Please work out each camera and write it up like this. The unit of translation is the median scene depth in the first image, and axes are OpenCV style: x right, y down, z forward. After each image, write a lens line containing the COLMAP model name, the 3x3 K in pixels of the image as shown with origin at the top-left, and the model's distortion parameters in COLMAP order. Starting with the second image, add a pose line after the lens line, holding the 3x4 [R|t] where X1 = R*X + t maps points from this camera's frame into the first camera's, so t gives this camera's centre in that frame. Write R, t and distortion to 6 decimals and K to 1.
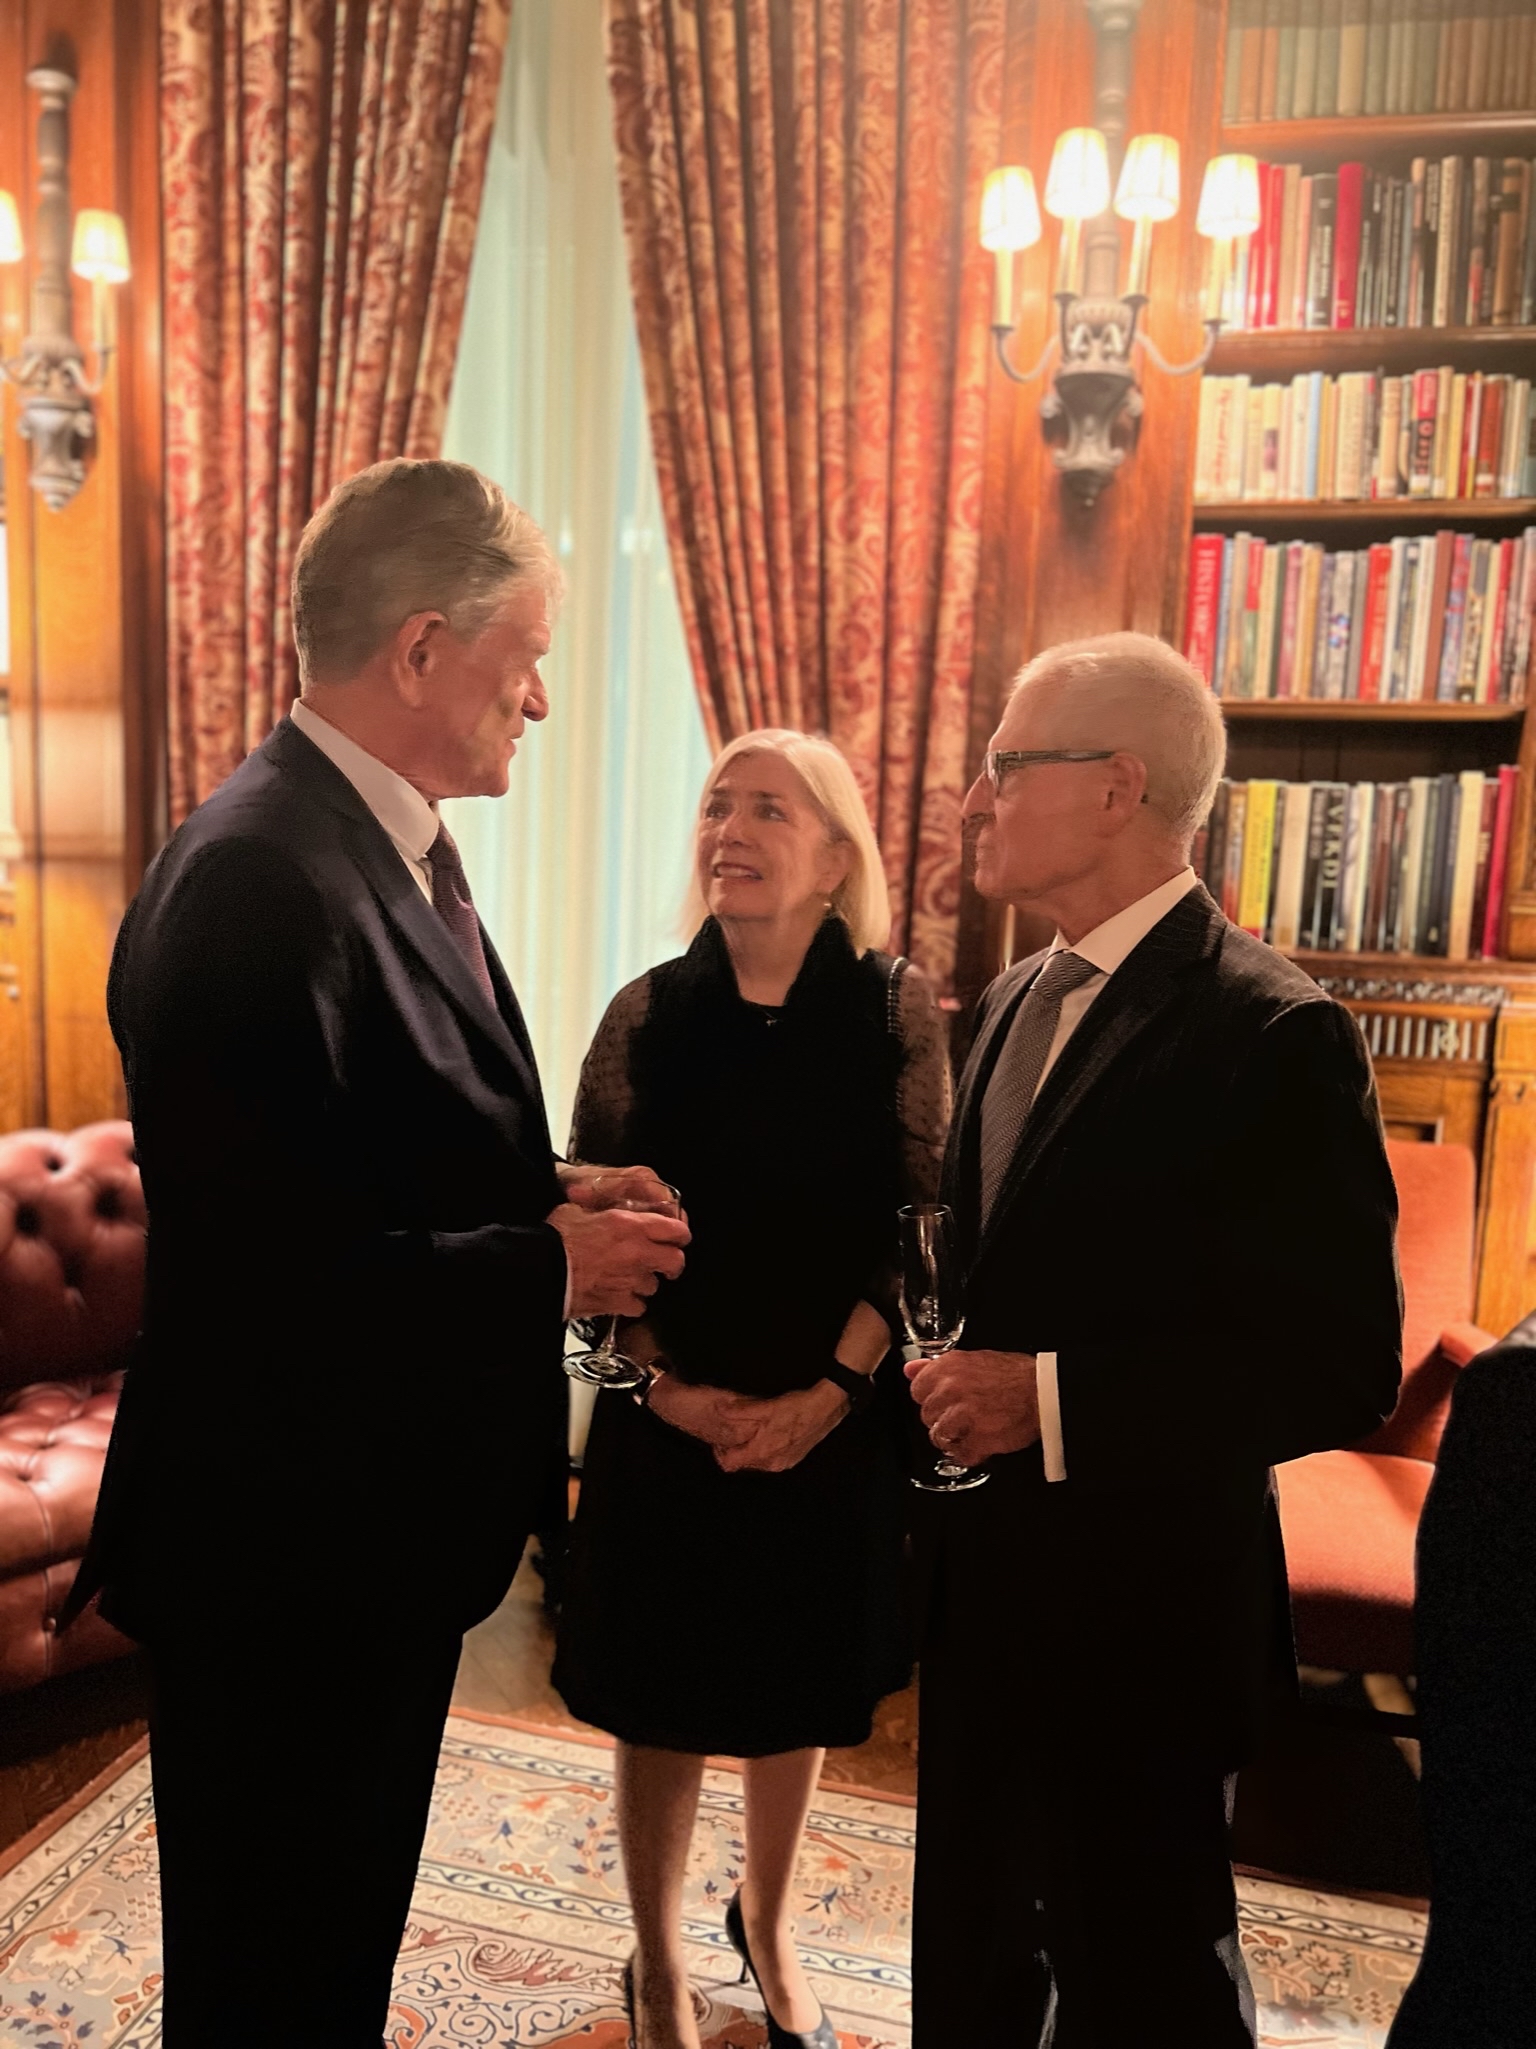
lens RADIAL K [[1554.3, 0, 761.8], [0, 1554.3, 1019.2], [0, 0, 1]] dist [-0.000525, -0.008622]
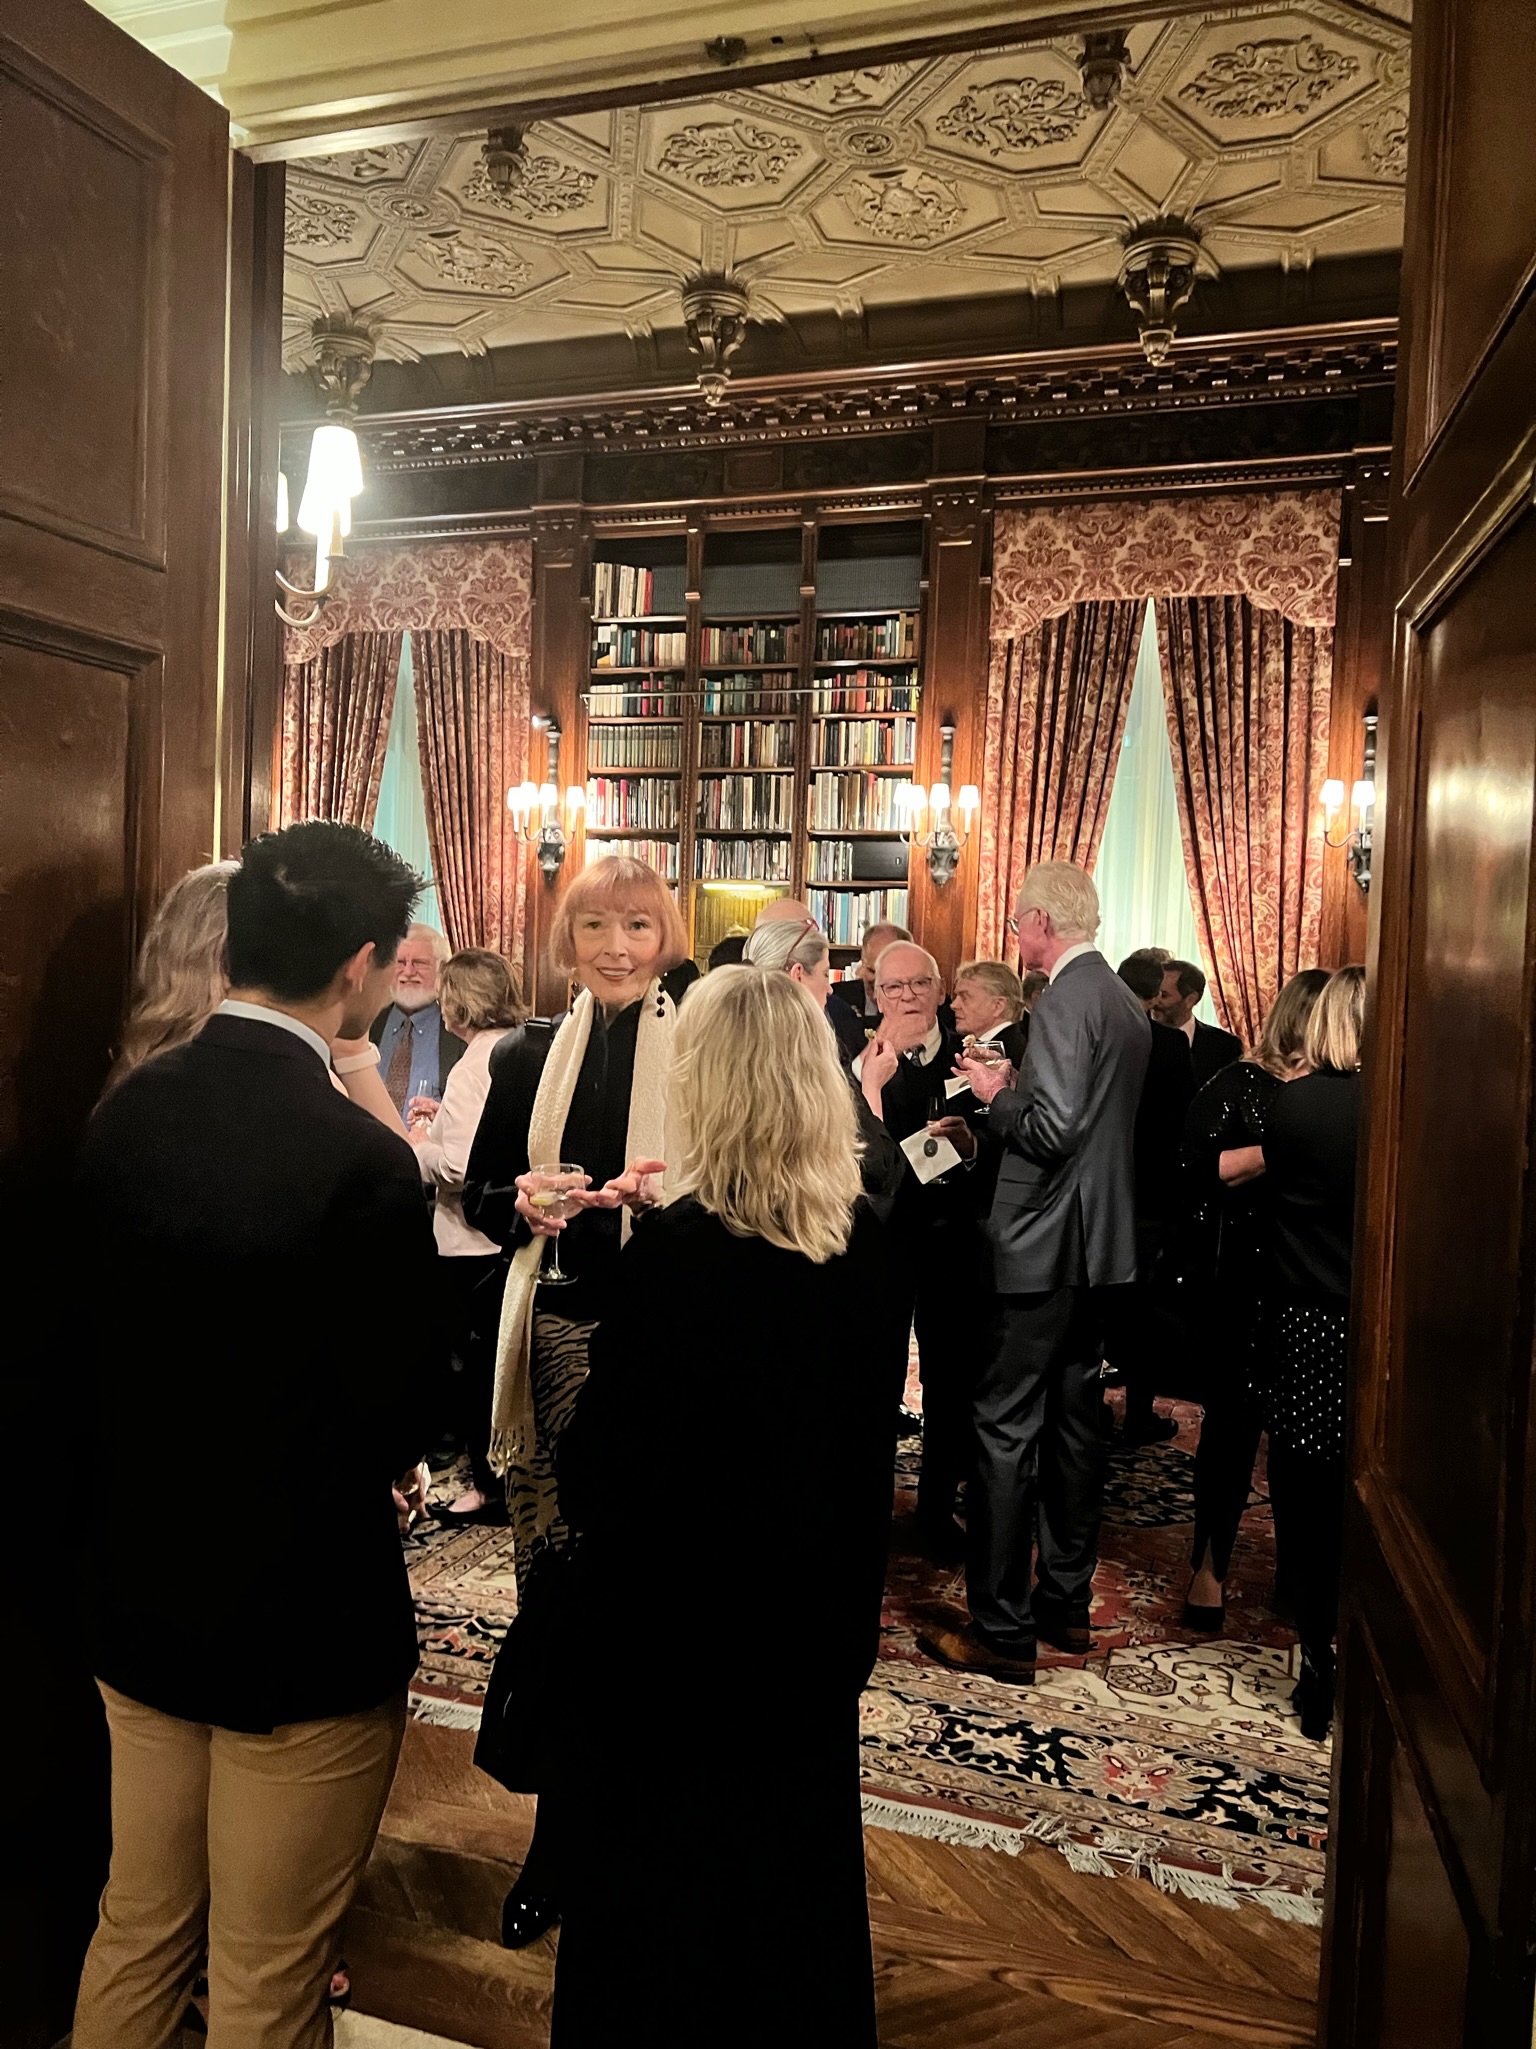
lens RADIAL K [[1554.3, 0, 772.1], [0, 1554.3, 1029.6], [0, 0, 1]] dist [-0.000525, -0.008622]
pose [[0.996286, 0.007778, -0.085757, 0.897475], [-0.014032, 0.997265, -0.072567, 0.202170], [0.084958, 0.073501, 0.993670, -2.052917]]
